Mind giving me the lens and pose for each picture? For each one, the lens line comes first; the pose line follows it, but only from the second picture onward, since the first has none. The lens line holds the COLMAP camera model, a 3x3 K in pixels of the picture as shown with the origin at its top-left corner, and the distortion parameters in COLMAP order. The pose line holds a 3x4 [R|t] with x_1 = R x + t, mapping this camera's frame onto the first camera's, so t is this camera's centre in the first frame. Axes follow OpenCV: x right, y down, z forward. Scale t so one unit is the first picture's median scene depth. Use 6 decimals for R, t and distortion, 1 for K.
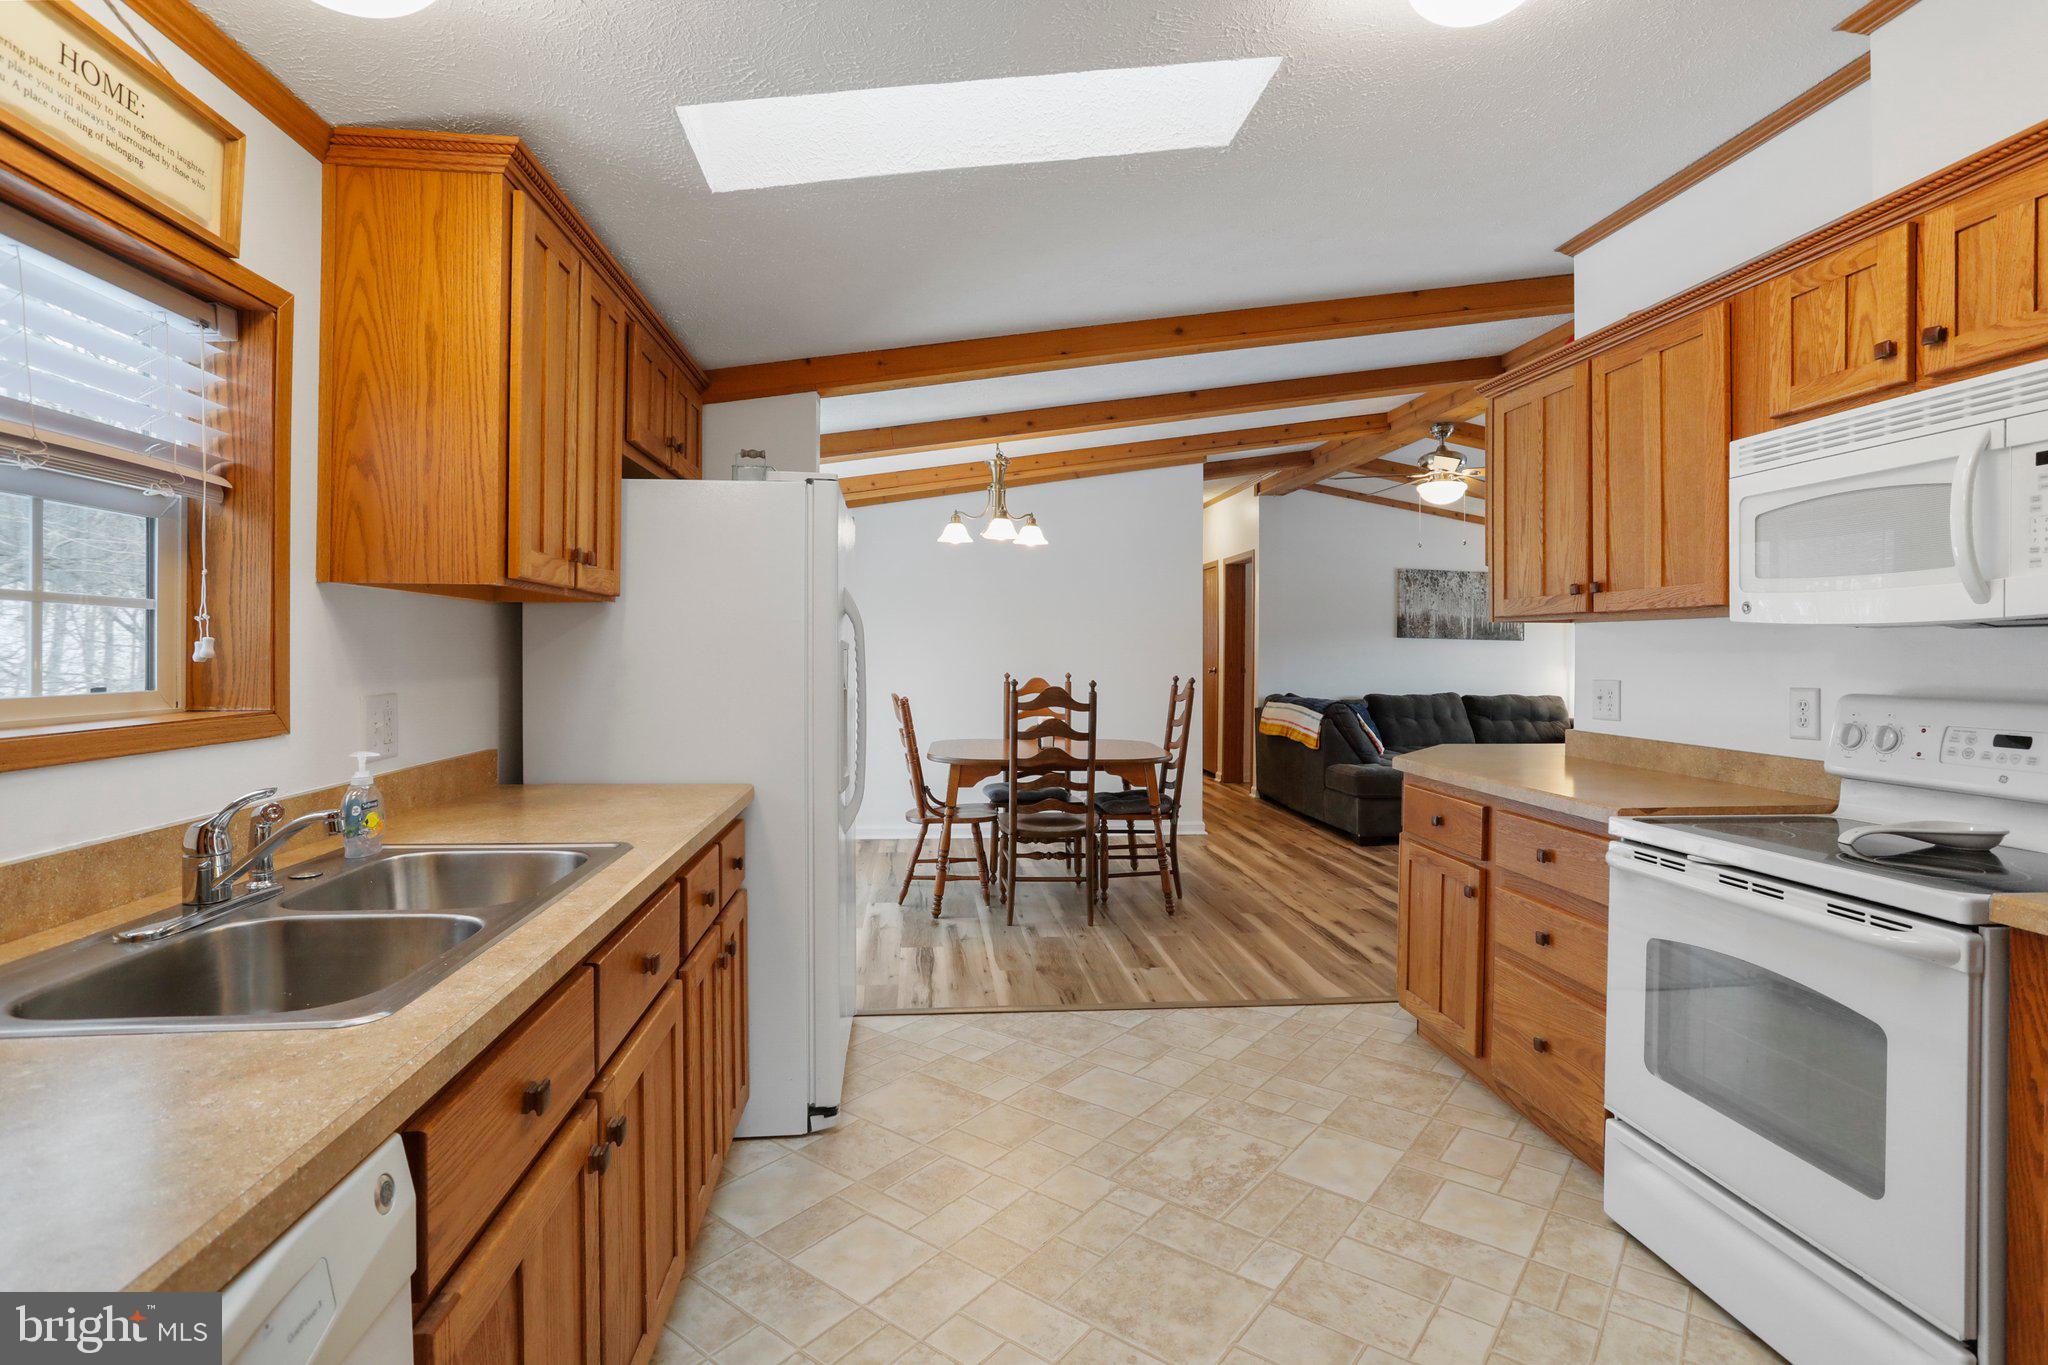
lens RADIAL K [[1013.8, 0, 1031.2], [0, 1013.8, 650.9], [0, 0, 1]] dist [-0.067630, 0.041109]
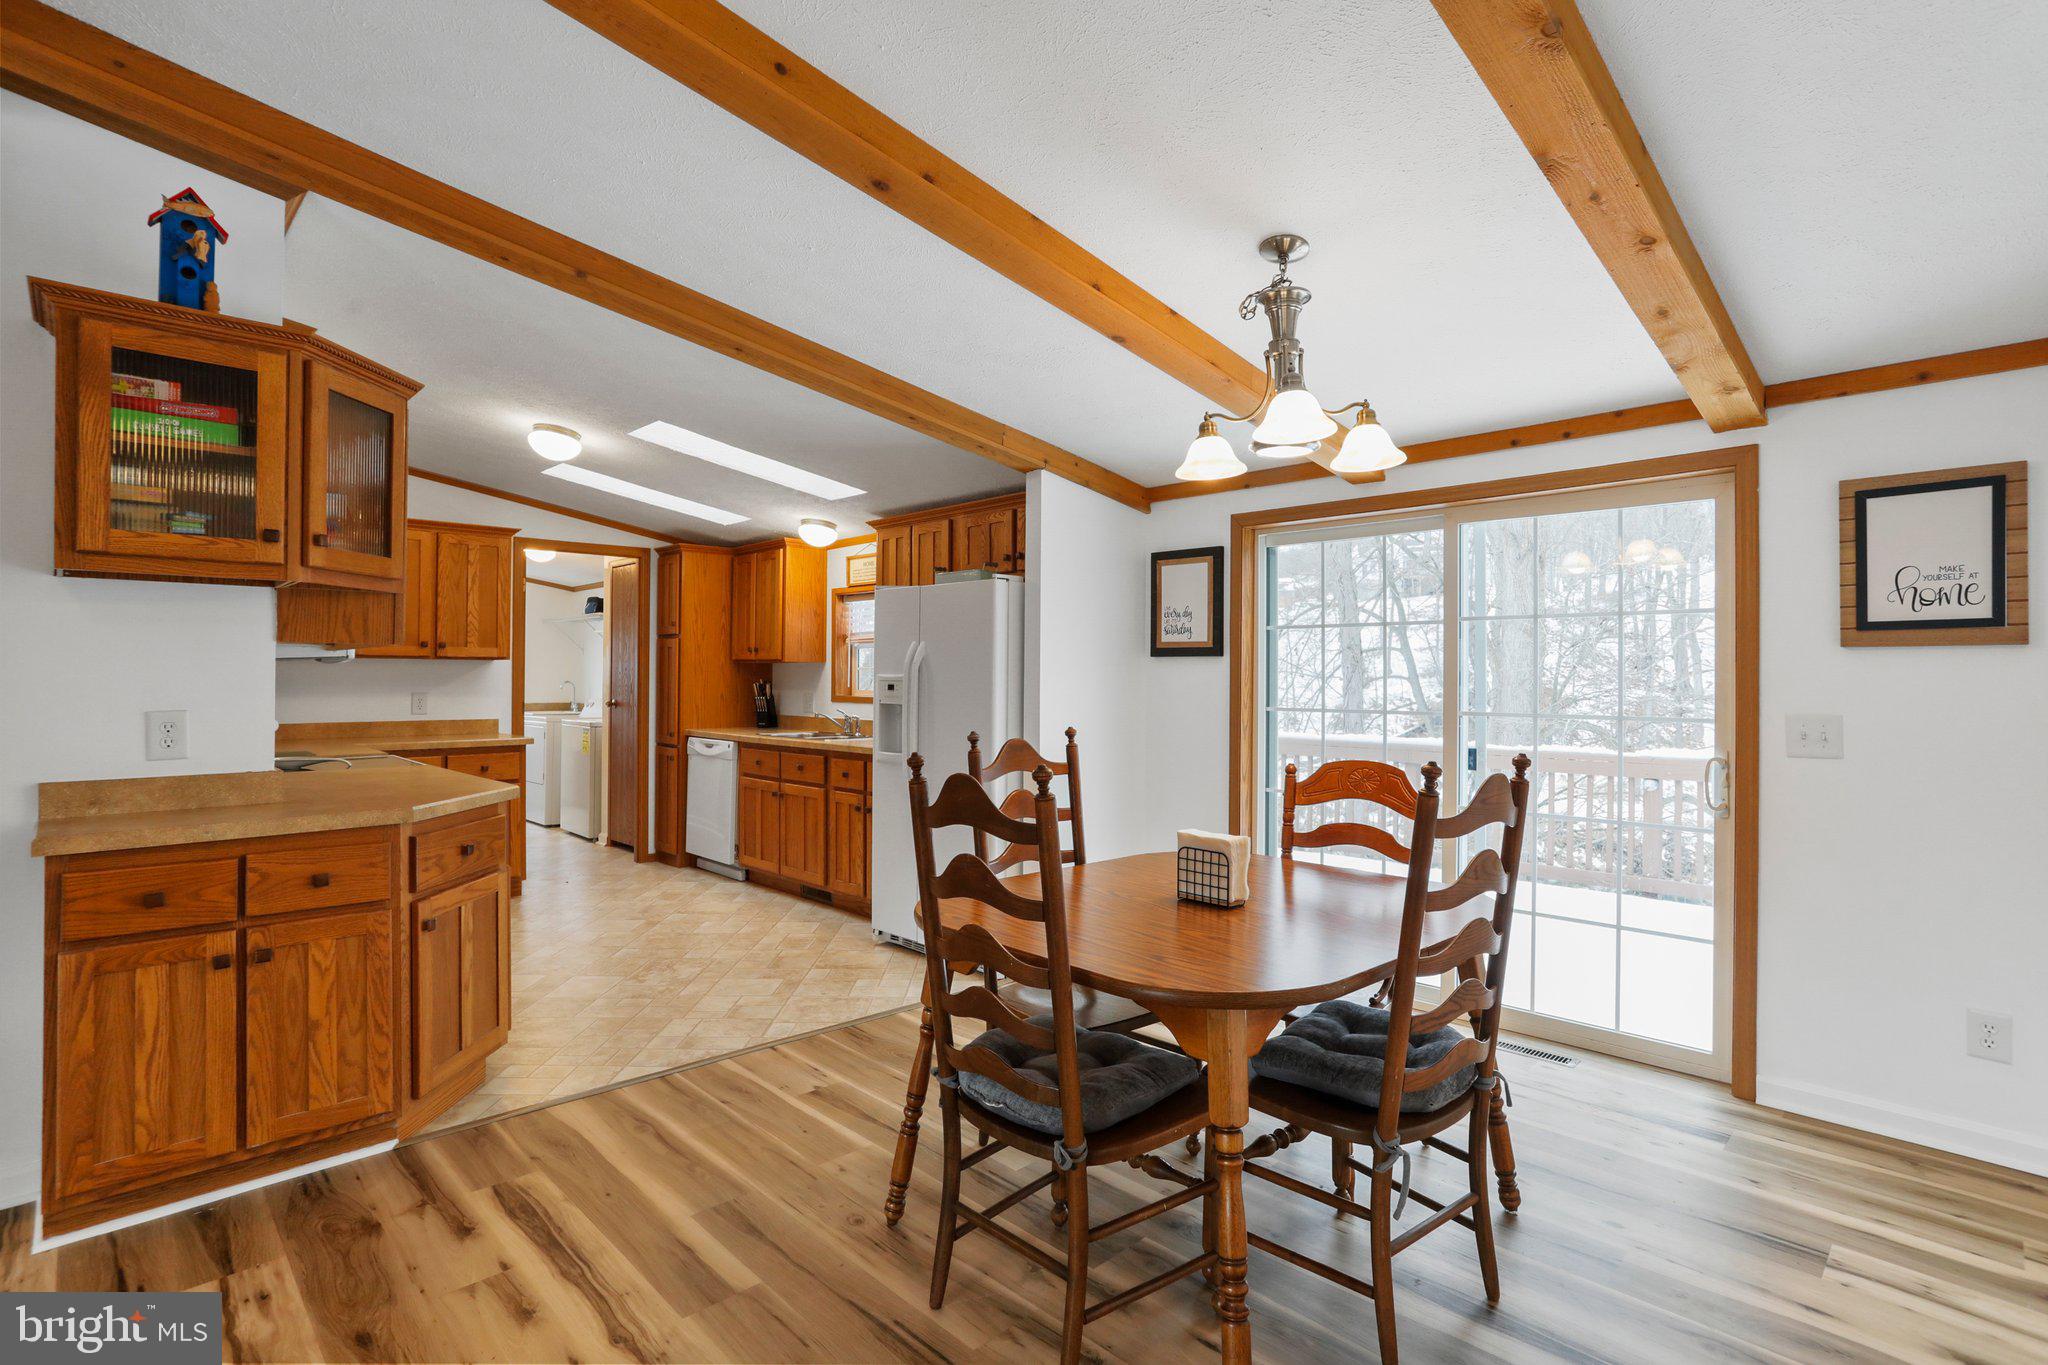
lens RADIAL K [[992.0, 0, 1022.1], [0, 992.0, 670.1], [0, 0, 1]] dist [-0.065784, 0.037570]
pose [[-0.791267, -0.014296, -0.611303, 0.515141], [-0.009009, 0.999891, -0.011723, -0.000456], [0.611404, -0.003769, -0.791310, 1.906715]]
